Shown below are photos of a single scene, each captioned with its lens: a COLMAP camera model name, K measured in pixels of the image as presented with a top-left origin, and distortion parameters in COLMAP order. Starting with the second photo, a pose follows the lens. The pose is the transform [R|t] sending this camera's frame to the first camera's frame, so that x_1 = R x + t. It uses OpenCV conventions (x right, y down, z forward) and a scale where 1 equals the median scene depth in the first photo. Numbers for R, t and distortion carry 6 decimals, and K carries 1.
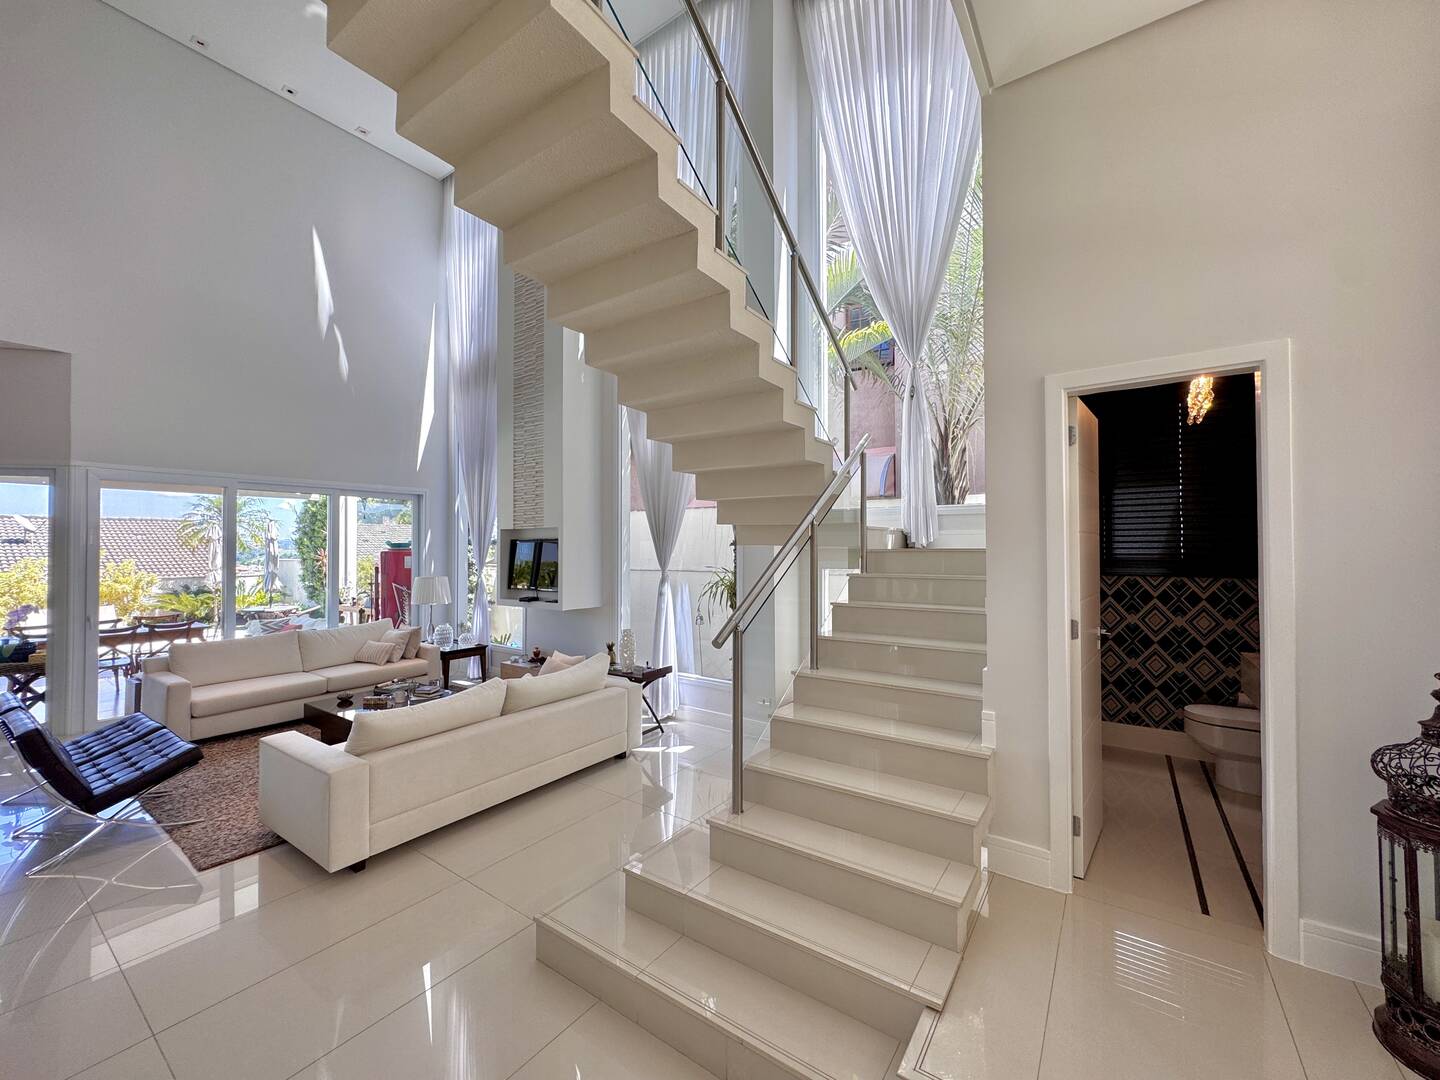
lens RADIAL K [[575.6, 0, 720.9], [0, 575.6, 536.4], [0, 0, 1]] dist [-0.004402, 0.000900]
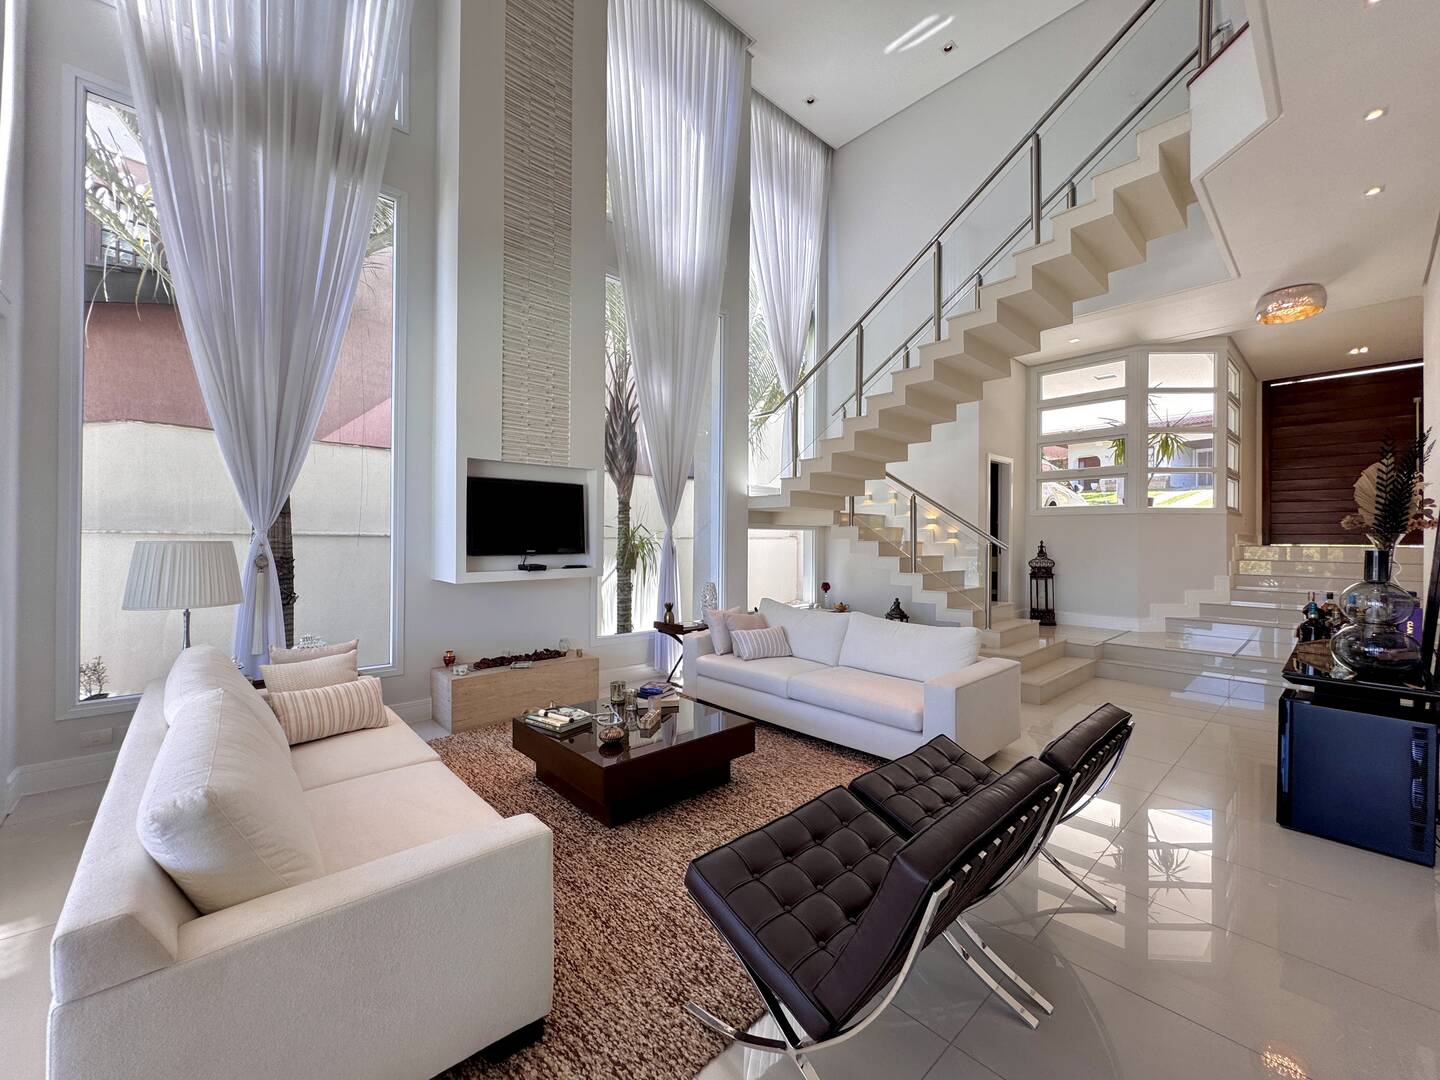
lens RADIAL K [[575.6, 0, 719.8], [0, 575.6, 536.8], [0, 0, 1]] dist [-0.004402, 0.000900]
pose [[0.210392, 0.007751, 0.977586, -1.237727], [-0.021184, 0.999770, -0.003367, 0.091267], [-0.977387, -0.020001, 0.210508, 0.826803]]
